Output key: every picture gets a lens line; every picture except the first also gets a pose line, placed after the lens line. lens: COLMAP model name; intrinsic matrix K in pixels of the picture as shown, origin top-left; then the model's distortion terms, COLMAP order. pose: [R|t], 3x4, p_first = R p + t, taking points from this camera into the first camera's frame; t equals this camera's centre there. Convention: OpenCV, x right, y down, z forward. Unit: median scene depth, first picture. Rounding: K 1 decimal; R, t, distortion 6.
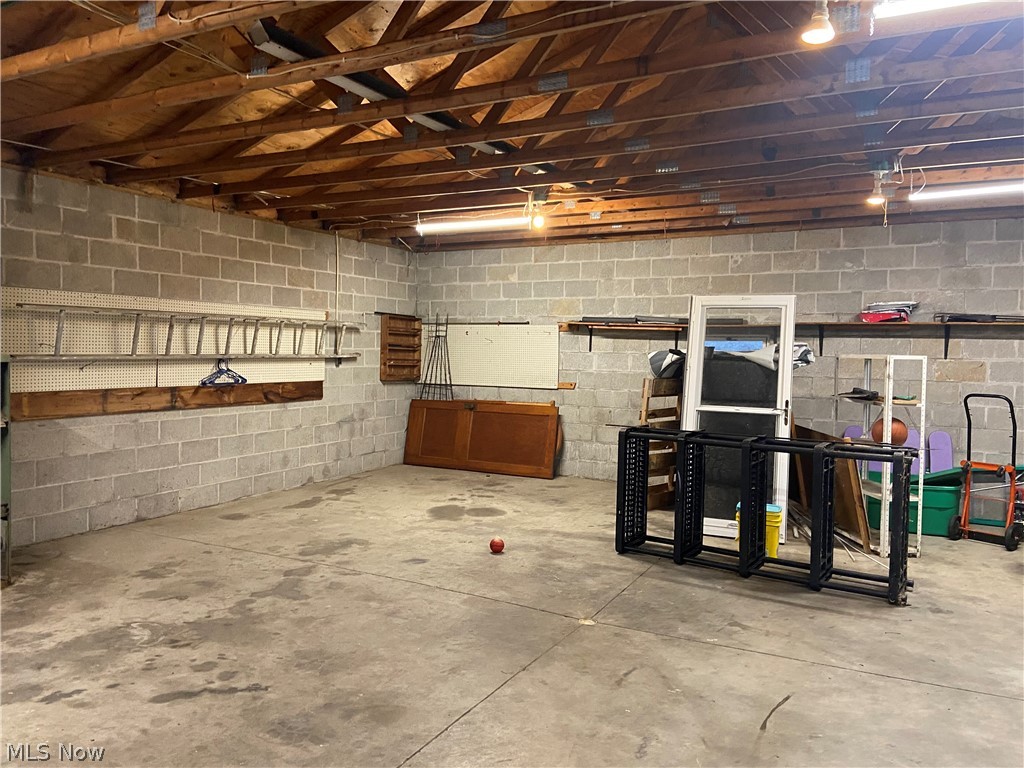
lens RADIAL K [[762.9, 0, 512.7], [0, 762.9, 377.6], [0, 0, 1]] dist [0.101454, -0.123092]
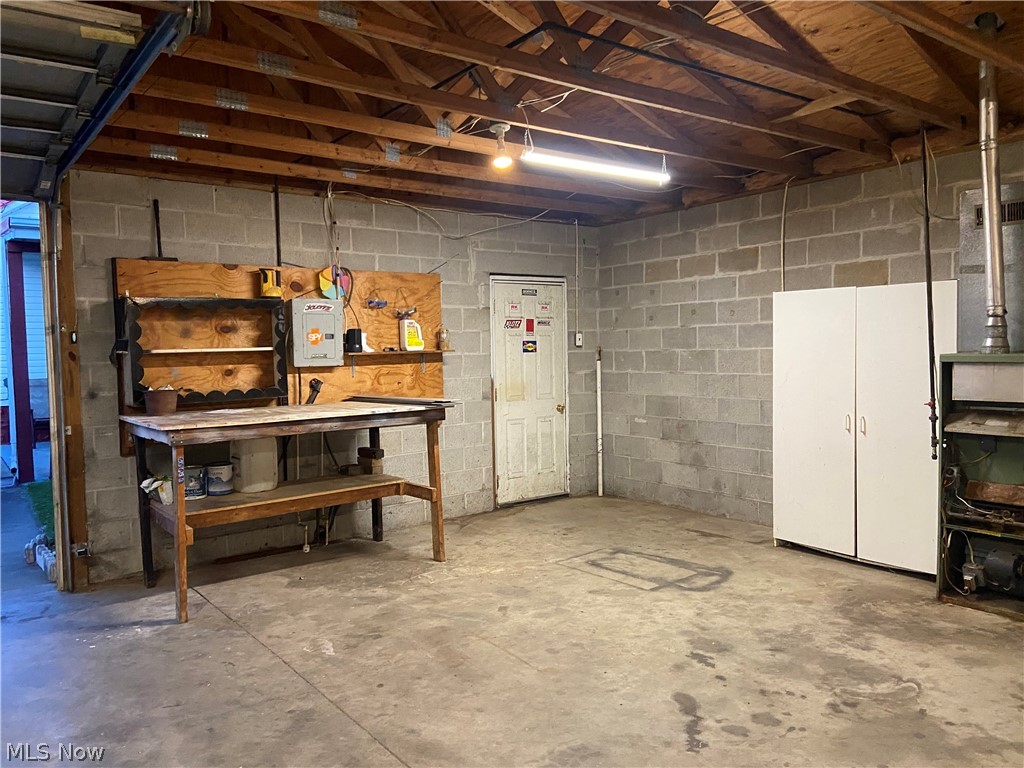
lens RADIAL K [[762.9, 0, 514.6], [0, 762.9, 380.3], [0, 0, 1]] dist [0.101454, -0.123092]
pose [[-0.409993, 0.031267, -0.911552, 0.474222], [-0.023691, 0.998710, 0.044912, -0.036533], [0.911781, 0.040009, -0.408724, 1.033211]]
